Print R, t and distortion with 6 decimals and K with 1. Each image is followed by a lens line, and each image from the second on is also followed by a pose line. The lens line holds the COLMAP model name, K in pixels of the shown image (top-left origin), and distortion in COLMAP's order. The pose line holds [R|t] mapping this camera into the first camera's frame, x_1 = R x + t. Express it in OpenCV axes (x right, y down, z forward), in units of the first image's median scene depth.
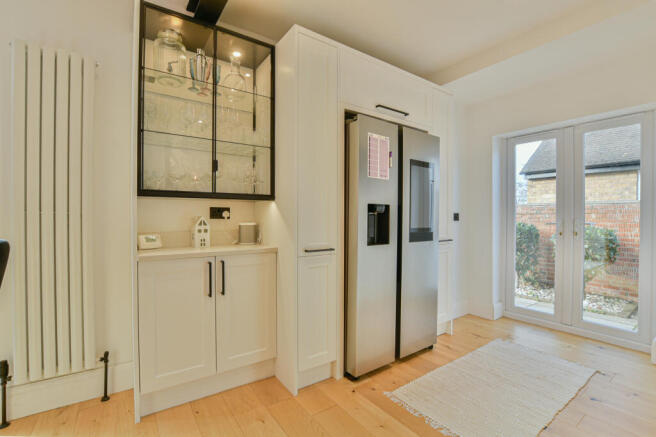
lens RADIAL K [[311.6, 0, 328.0], [0, 311.6, 218.5], [0, 0, 1]] dist [-0.000323, -0.000026]
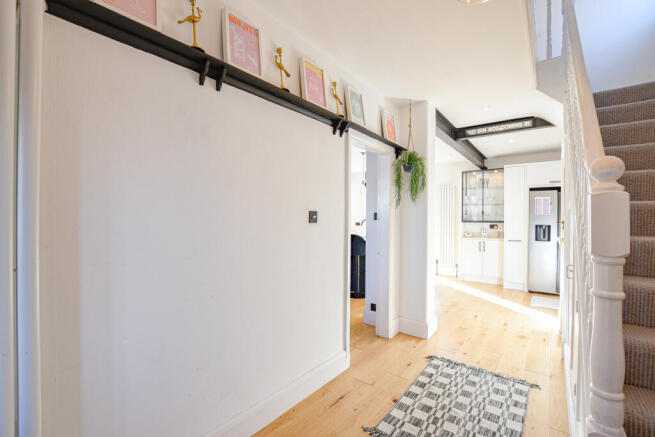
lens RADIAL K [[295.7, 0, 327.5], [0, 295.7, 218.5], [0, 0, 1]] dist [-0.000379, -0.000027]
pose [[0.314342, -0.000194, -0.949310, 1.941329], [-0.014885, 0.999876, -0.005133, -0.061335], [0.949193, 0.015743, 0.314300, -1.438679]]
